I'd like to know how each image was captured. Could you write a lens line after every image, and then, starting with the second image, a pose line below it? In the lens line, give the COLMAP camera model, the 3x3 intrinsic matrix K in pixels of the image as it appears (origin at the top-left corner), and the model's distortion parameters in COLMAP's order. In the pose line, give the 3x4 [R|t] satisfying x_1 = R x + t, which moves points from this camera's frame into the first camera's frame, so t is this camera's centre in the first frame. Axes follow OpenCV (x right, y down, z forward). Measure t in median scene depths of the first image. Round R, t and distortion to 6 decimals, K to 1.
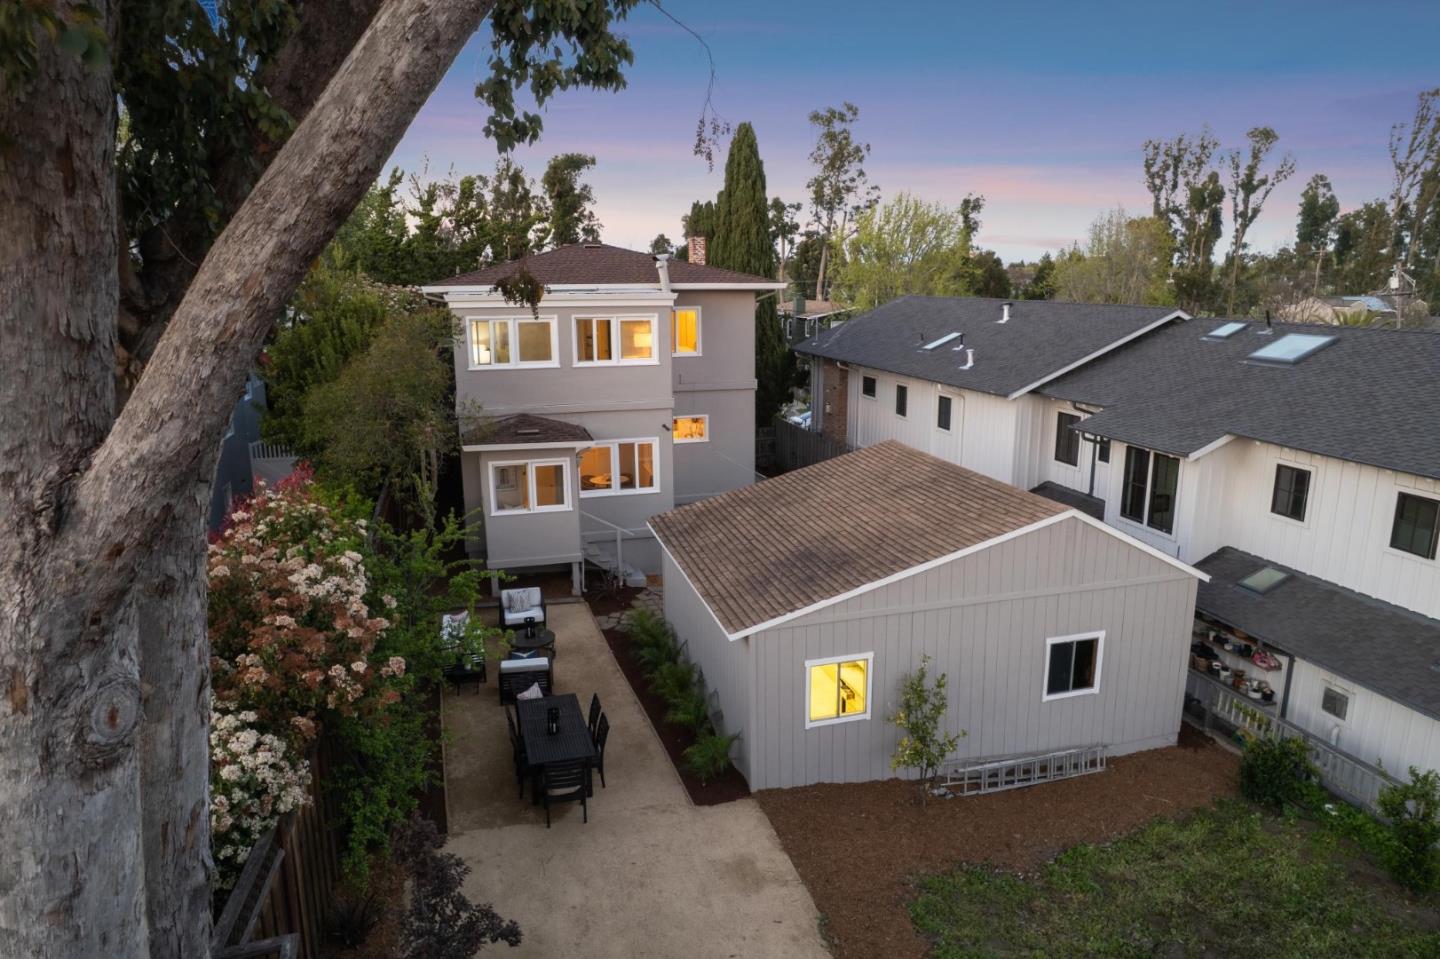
lens RADIAL K [[929.1, 0, 728.2], [0, 929.1, 485.0], [0, 0, 1]] dist [-0.058565, 0.052171]
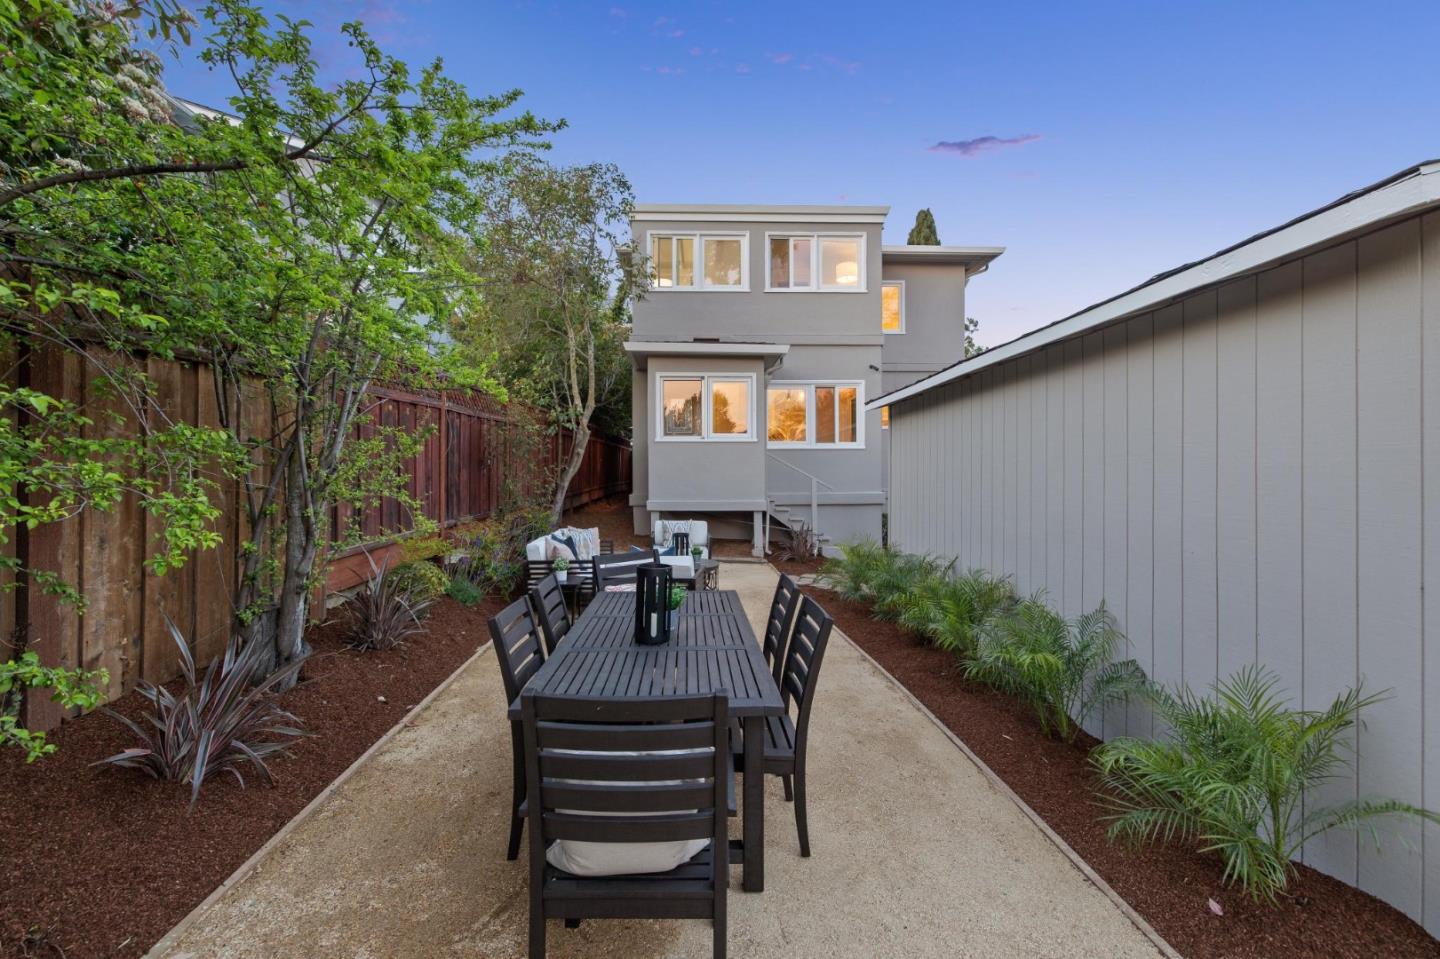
lens RADIAL K [[603.6, 0, 702.1], [0, 603.6, 476.3], [0, 0, 1]] dist [-0.005439, -0.001569]
pose [[0.963006, 0.002934, -0.269462, -0.084065], [-0.061037, 0.976328, -0.207504, 0.185127], [0.262475, 0.216275, 0.940389, 0.577354]]
